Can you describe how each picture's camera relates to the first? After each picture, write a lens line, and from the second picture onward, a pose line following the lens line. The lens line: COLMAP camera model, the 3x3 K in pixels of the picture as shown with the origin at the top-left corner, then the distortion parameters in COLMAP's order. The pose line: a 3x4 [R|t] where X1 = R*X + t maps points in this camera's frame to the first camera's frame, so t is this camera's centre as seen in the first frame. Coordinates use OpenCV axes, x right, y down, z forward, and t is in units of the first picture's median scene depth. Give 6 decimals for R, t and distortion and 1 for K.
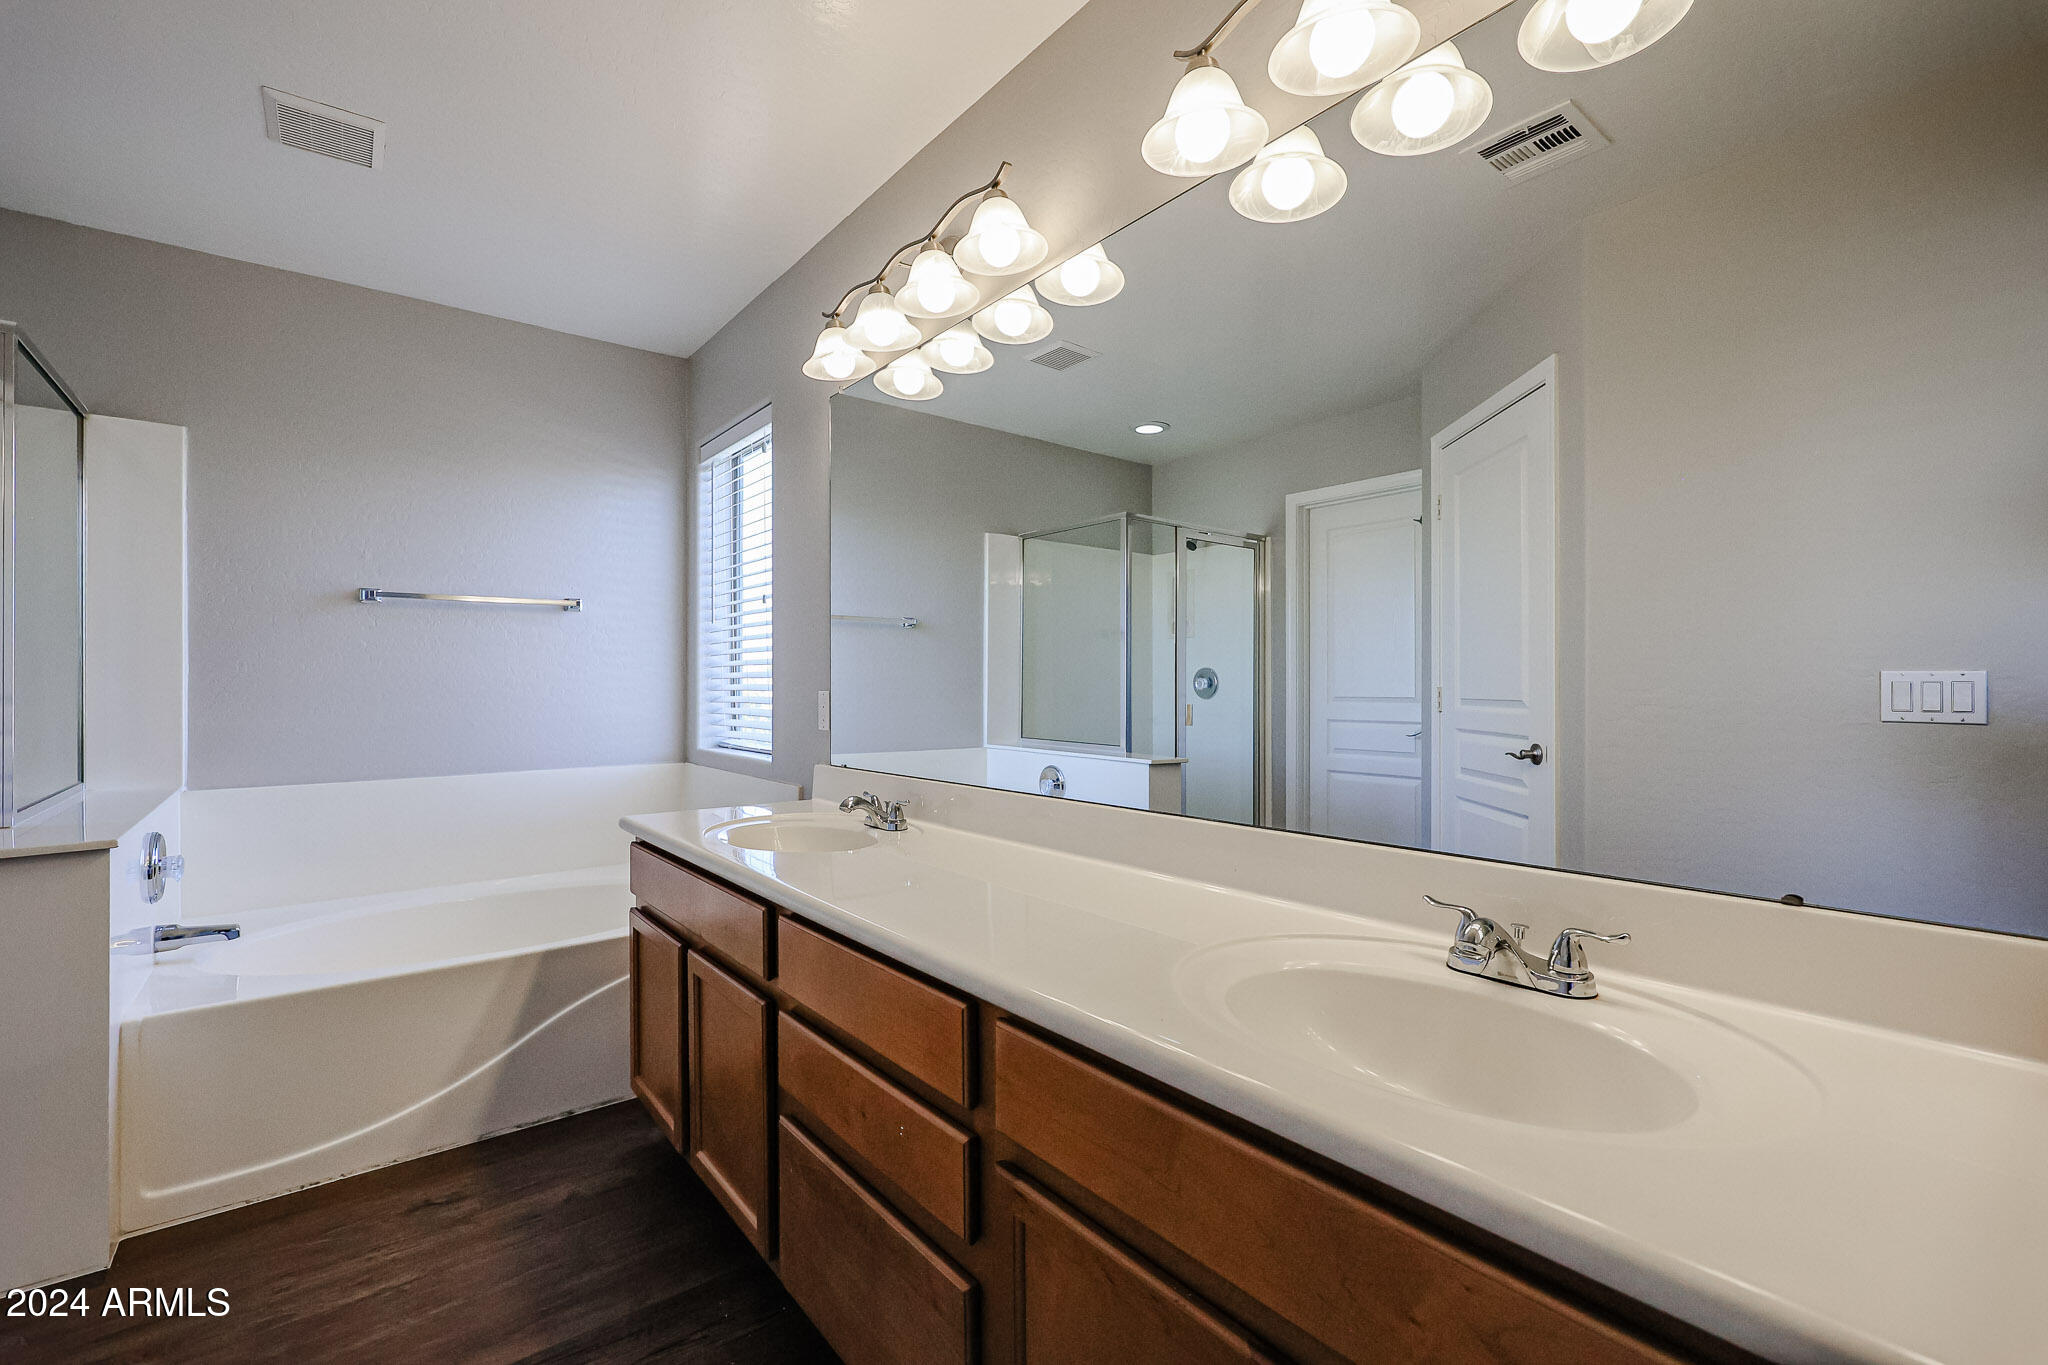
lens RADIAL K [[871.3, 0, 1017.3], [0, 871.3, 683.2], [0, 0, 1]] dist [0.001618, 0.000378]
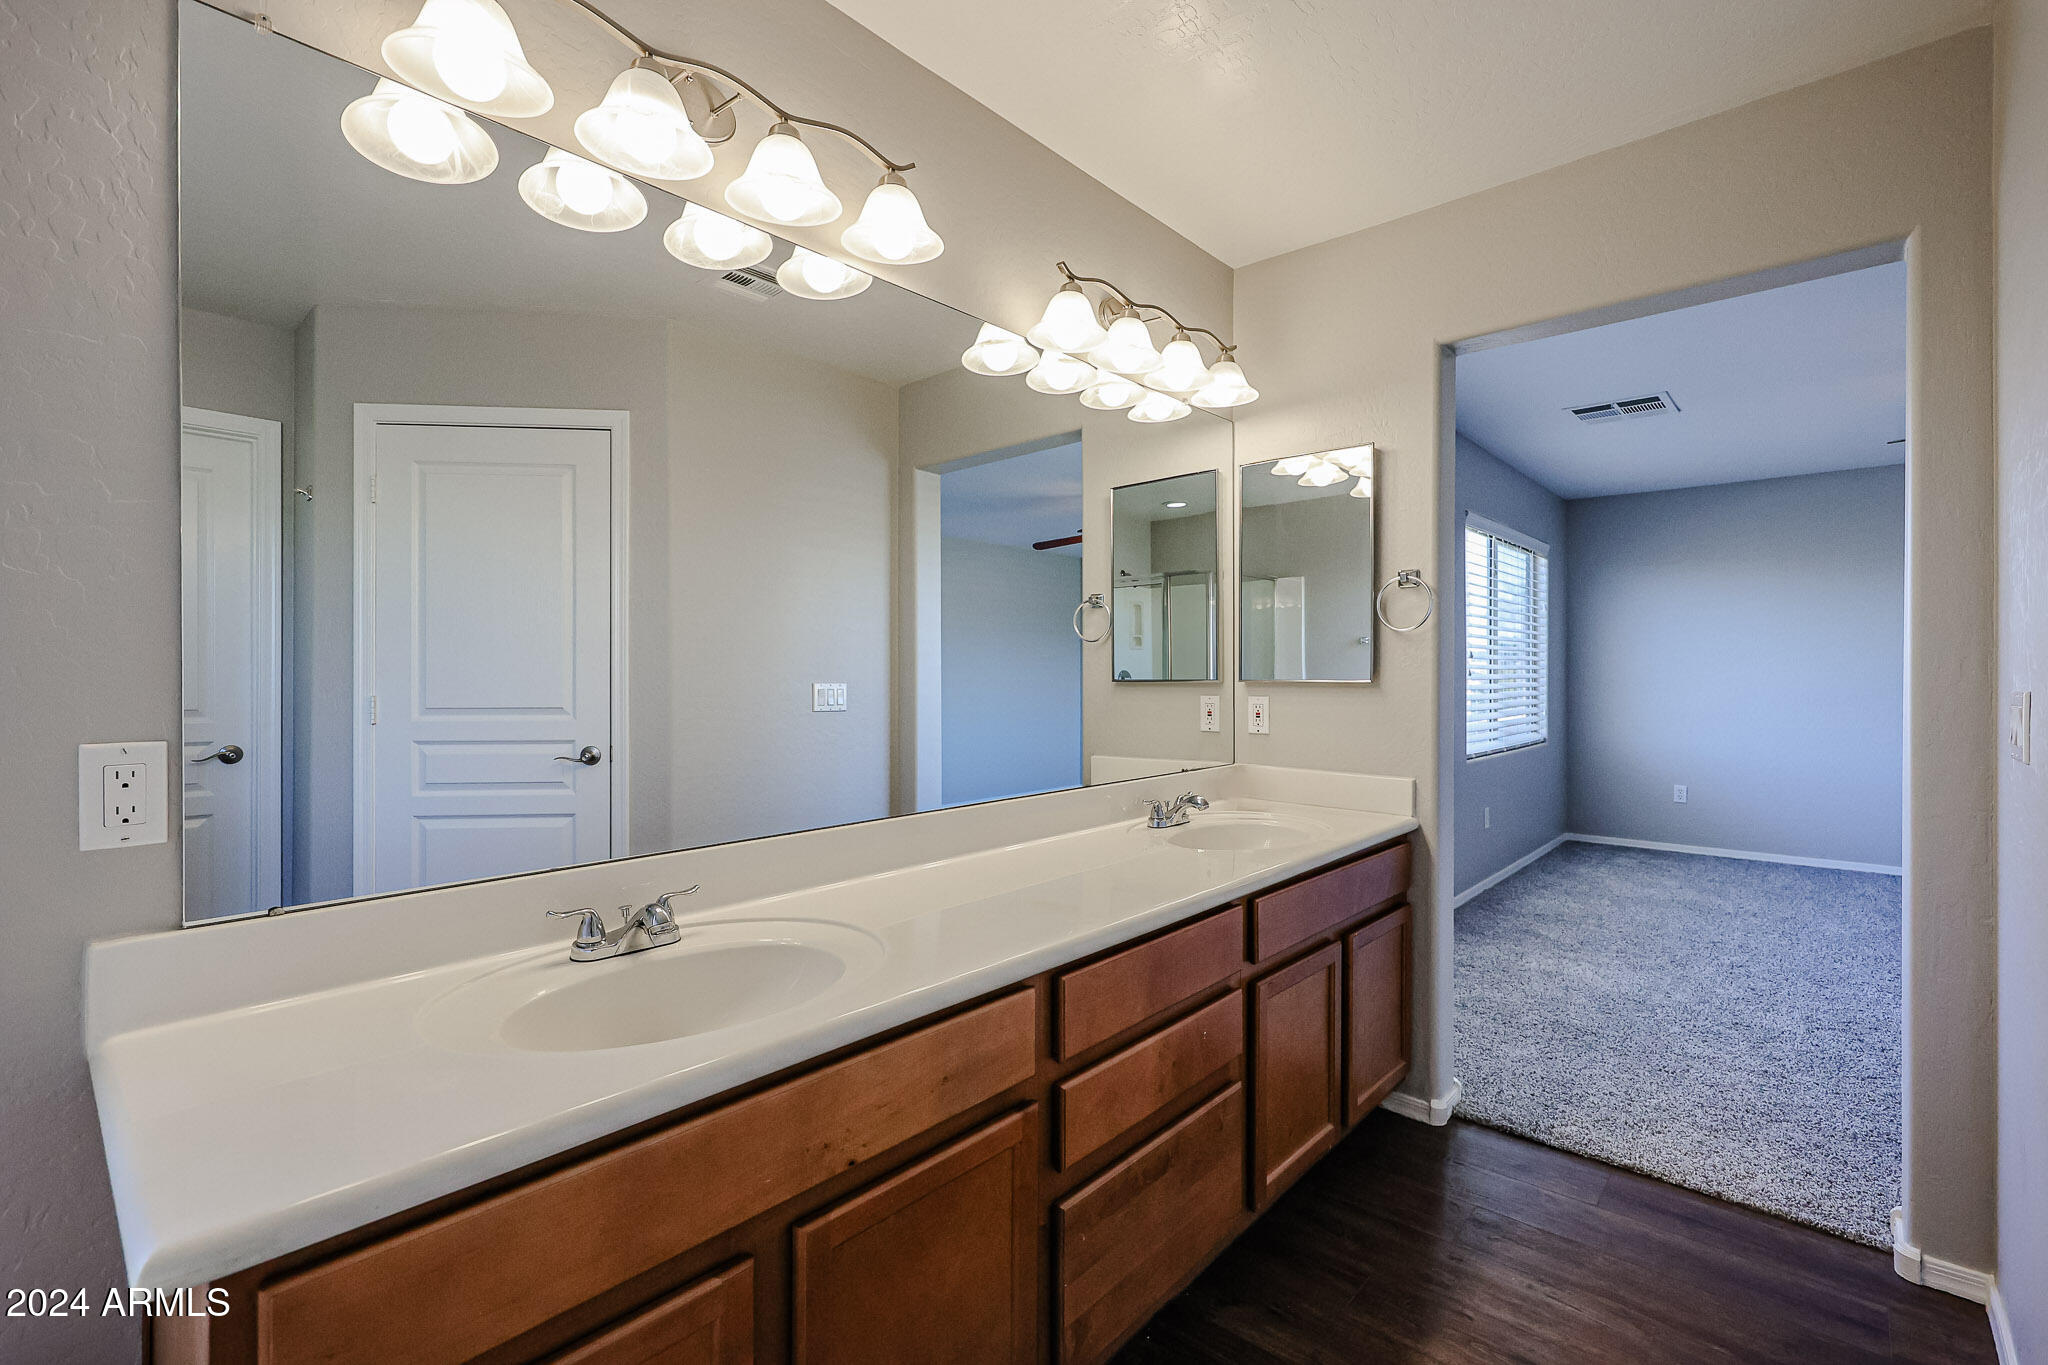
lens RADIAL K [[871.3, 0, 1017.3], [0, 871.3, 683.2], [0, 0, 1]] dist [0.001618, 0.000378]
pose [[-0.161827, -0.002356, 0.986816, -0.690878], [-0.006344, 0.999979, 0.001347, -0.019702], [-0.986799, -0.006042, -0.161838, 0.724064]]
